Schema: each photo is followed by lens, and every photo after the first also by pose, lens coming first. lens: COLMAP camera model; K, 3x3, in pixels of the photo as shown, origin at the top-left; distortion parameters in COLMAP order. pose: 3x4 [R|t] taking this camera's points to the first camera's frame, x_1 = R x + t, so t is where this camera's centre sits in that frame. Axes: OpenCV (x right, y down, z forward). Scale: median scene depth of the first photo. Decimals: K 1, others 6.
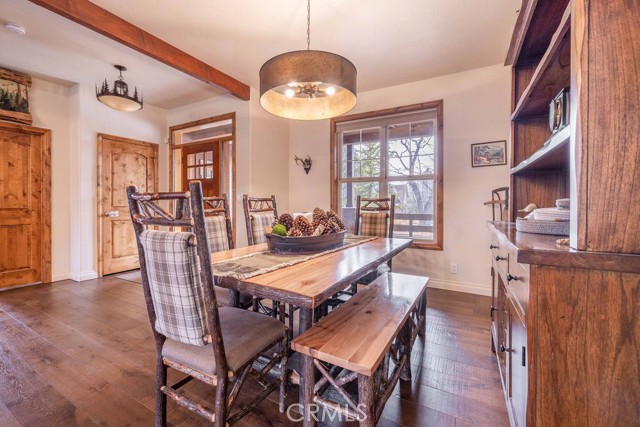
lens RADIAL K [[279.4, 0, 320.1], [0, 279.4, 210.0], [0, 0, 1]] dist [0.002755, -0.000108]
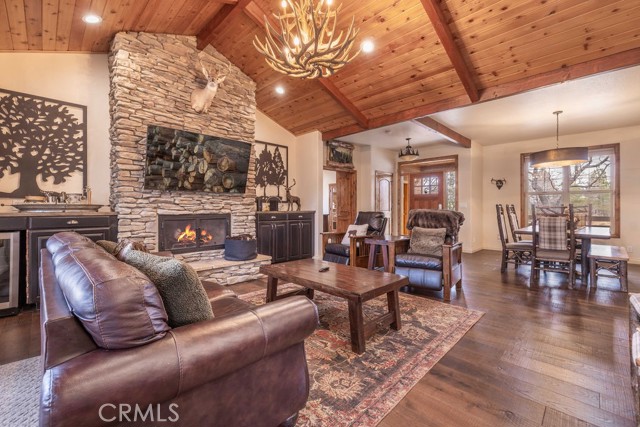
lens RADIAL K [[279.4, 0, 316.8], [0, 279.4, 210.1], [0, 0, 1]] dist [0.002755, -0.000108]
pose [[0.956348, 0.000615, -0.292231, -0.664486], [-0.005496, 0.999859, -0.015882, 0.018542], [0.292180, 0.016795, 0.956216, -0.915084]]
